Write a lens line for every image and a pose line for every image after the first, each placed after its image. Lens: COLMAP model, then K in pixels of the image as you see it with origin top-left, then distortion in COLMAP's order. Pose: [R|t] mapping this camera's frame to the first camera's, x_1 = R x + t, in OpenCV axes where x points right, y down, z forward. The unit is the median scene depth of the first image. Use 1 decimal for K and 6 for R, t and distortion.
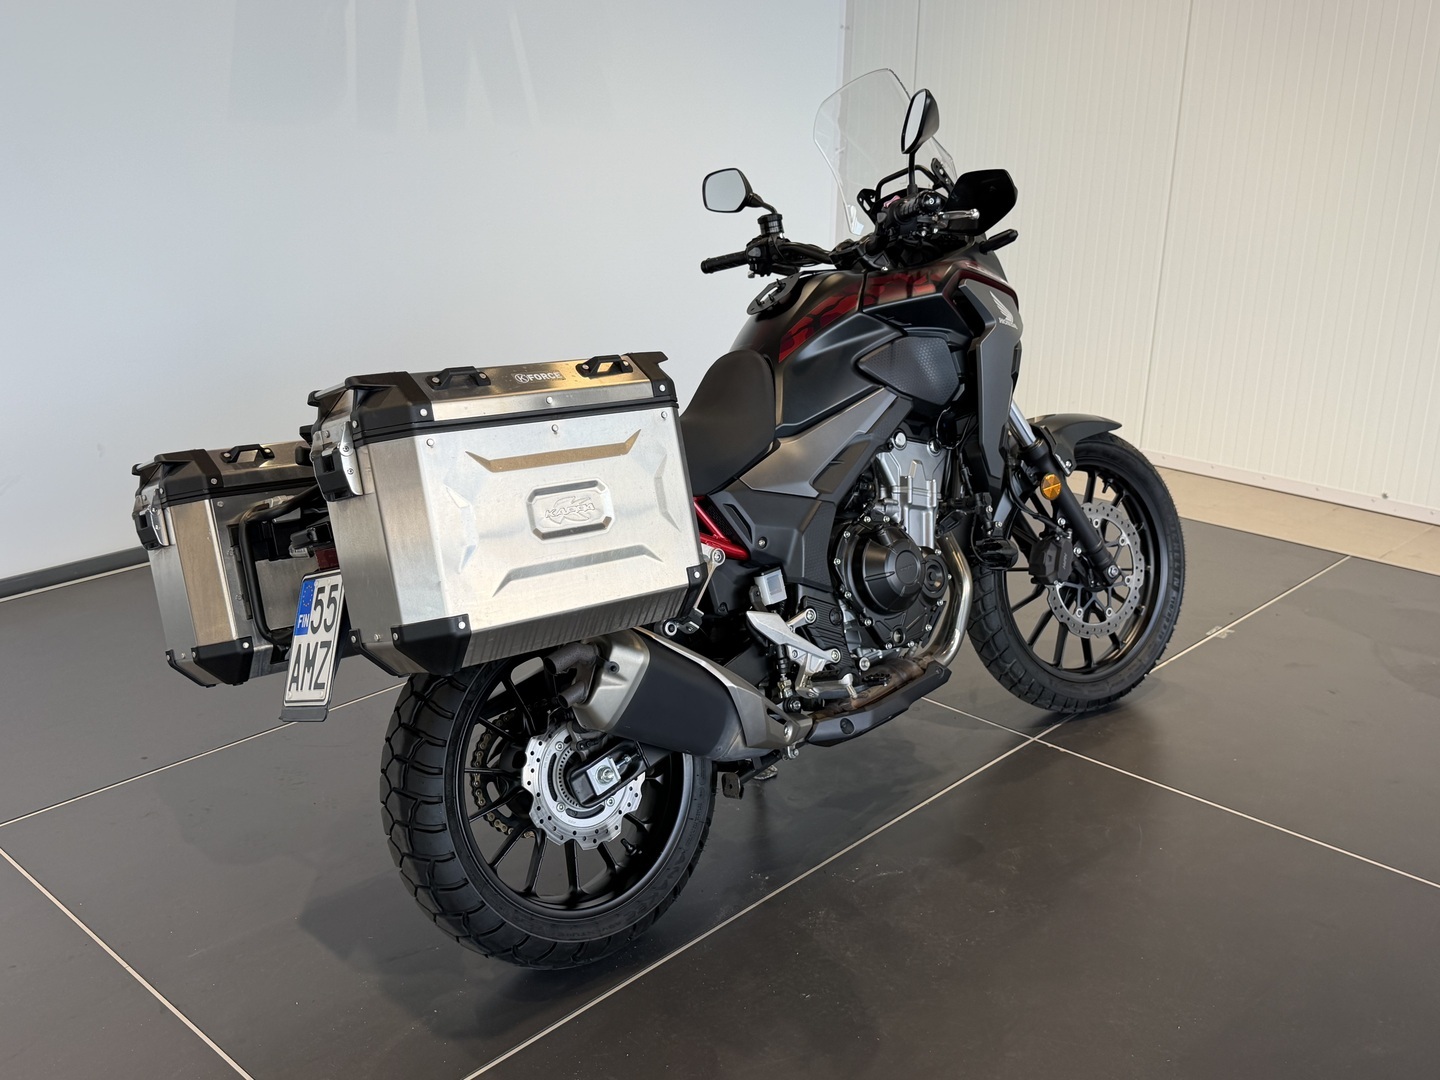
lens RADIAL K [[1466.0, 0, 713.2], [0, 1466.0, 542.8], [0, 0, 1]] dist [0.059595, 0.000000]
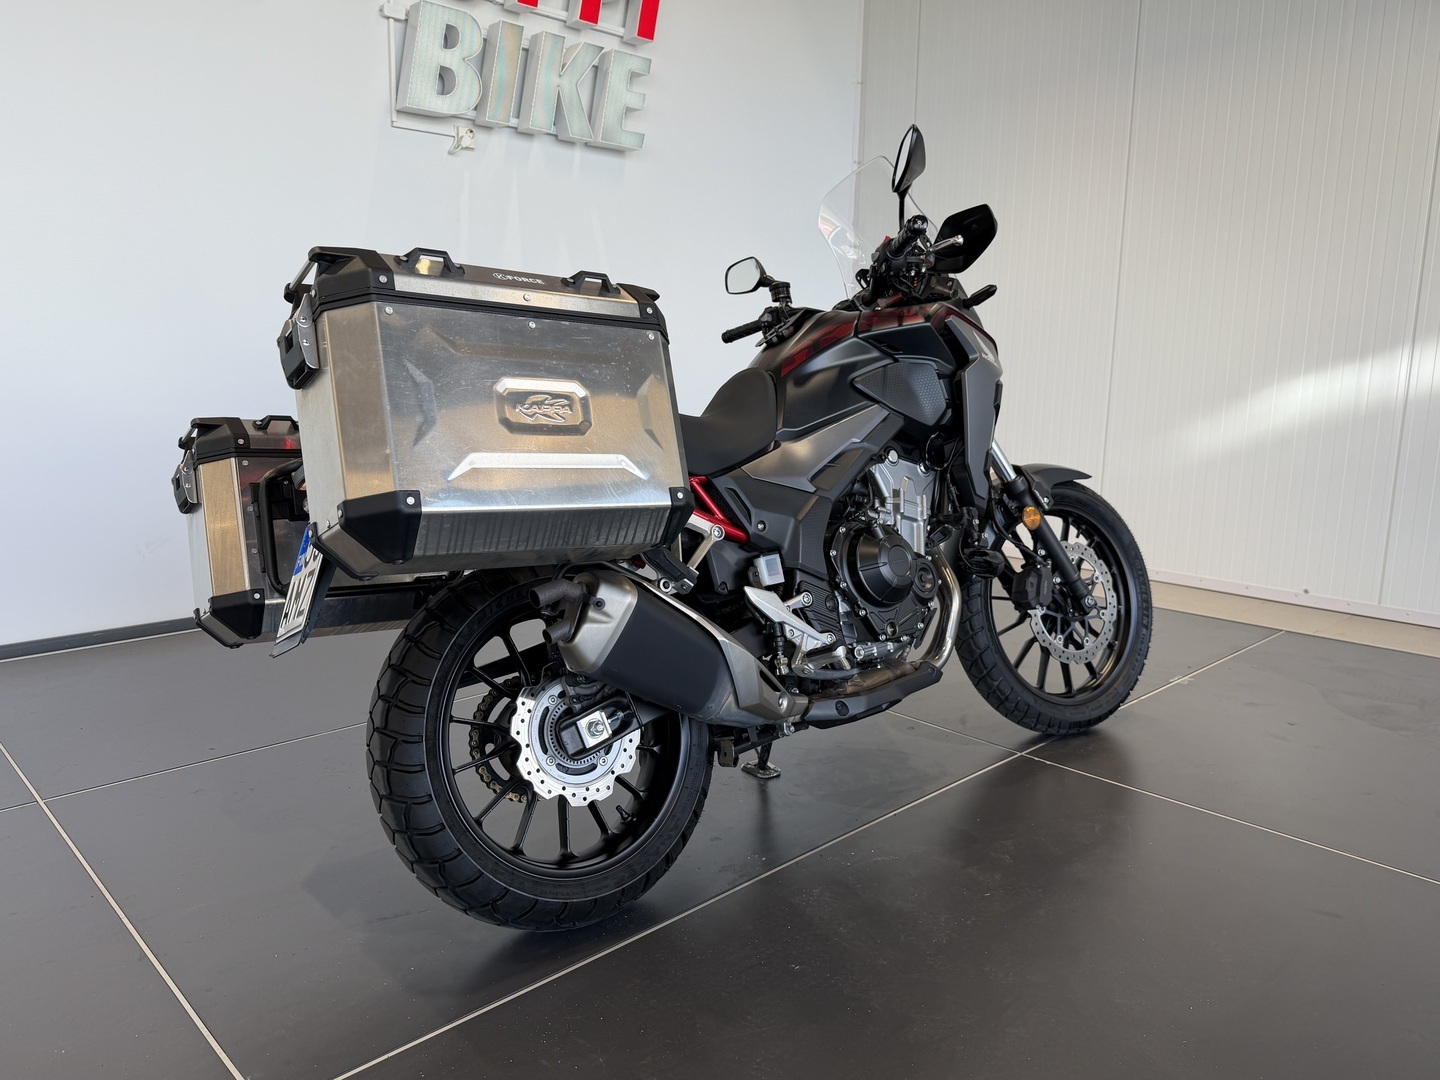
lens RADIAL K [[1055.7, 0, 720.4], [0, 1055.7, 539.1], [0, 0, 1]] dist [0.036489, -0.055624]
pose [[0.998920, 0.011206, -0.045098, 0.037979], [-0.018021, 0.987955, -0.153688, 0.125045], [0.042833, 0.154335, 0.987090, 0.244721]]
